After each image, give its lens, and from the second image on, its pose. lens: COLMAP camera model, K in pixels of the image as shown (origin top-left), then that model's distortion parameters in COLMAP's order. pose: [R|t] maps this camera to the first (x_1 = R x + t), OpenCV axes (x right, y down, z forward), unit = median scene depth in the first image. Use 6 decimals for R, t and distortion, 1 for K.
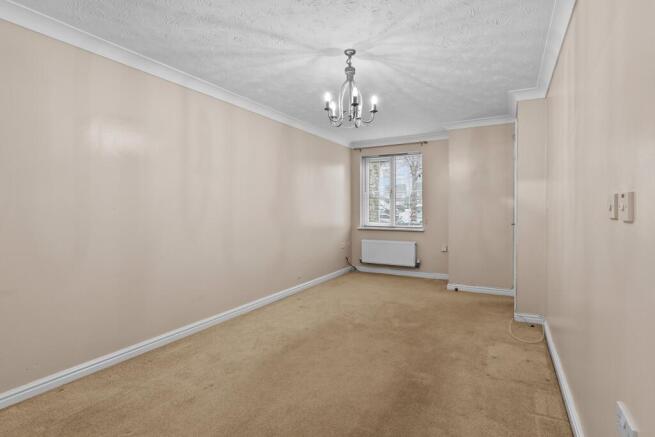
lens RADIAL K [[299.4, 0, 329.8], [0, 299.4, 226.7], [0, 0, 1]] dist [-0.000297, 0.000074]
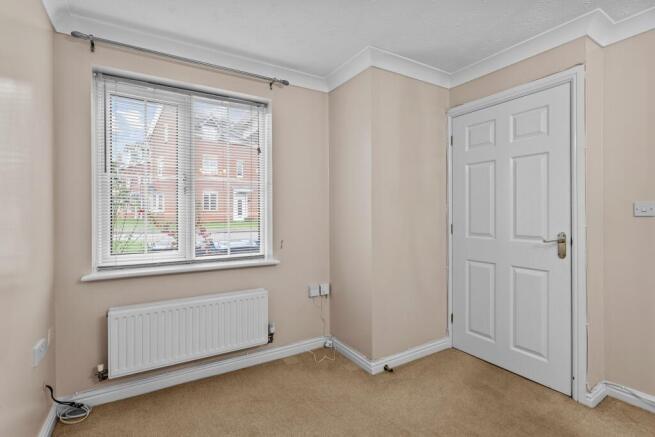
lens RADIAL K [[315.7, 0, 327.5], [0, 315.7, 218.5], [0, 0, 1]] dist [0.012505, 0.000023]
pose [[0.469416, -0.013145, 0.882879, -0.094654], [0.057364, 0.998231, -0.015637, -0.042206], [-0.881112, 0.057986, 0.469340, 0.621147]]
